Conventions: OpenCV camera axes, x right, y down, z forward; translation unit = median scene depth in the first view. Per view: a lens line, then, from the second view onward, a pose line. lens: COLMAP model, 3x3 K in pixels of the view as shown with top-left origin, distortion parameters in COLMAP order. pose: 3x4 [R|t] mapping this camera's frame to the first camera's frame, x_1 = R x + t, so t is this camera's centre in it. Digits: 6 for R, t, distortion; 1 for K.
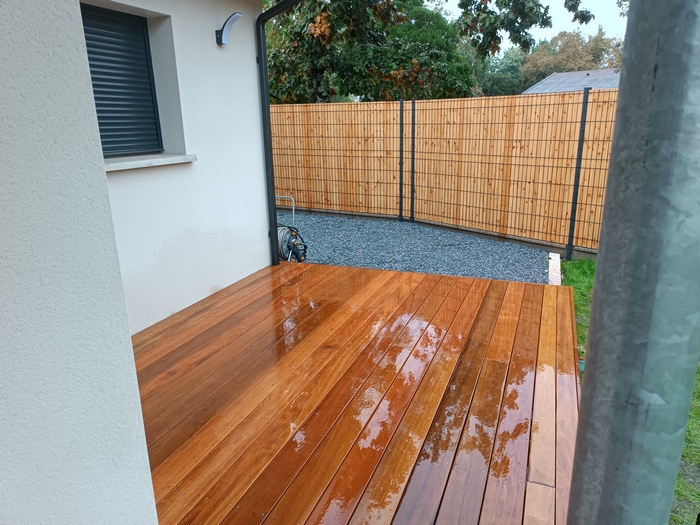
lens RADIAL K [[512.2, 0, 355.3], [0, 512.2, 262.8], [0, 0, 1]] dist [0.055289, -0.050671]
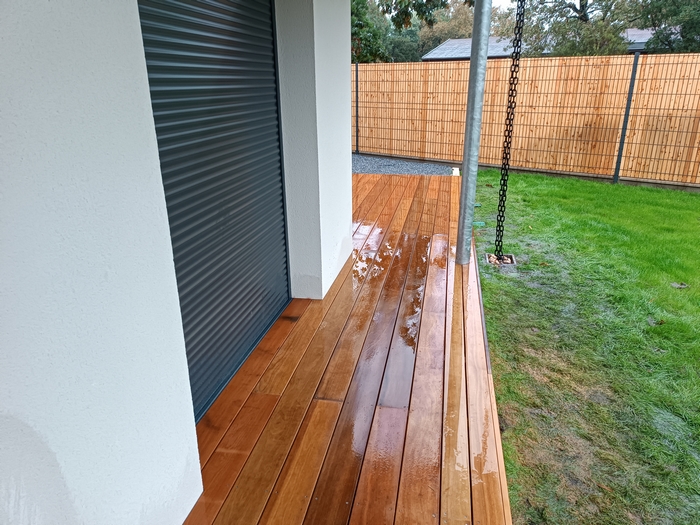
lens RADIAL K [[512.2, 0, 355.3], [0, 512.2, 262.8], [0, 0, 1]] dist [0.055289, -0.050671]
pose [[0.982626, -0.048756, 0.179078, -0.170932], [0.036321, 0.996738, 0.072076, 0.123041], [-0.182008, -0.064319, 0.981191, -0.409532]]
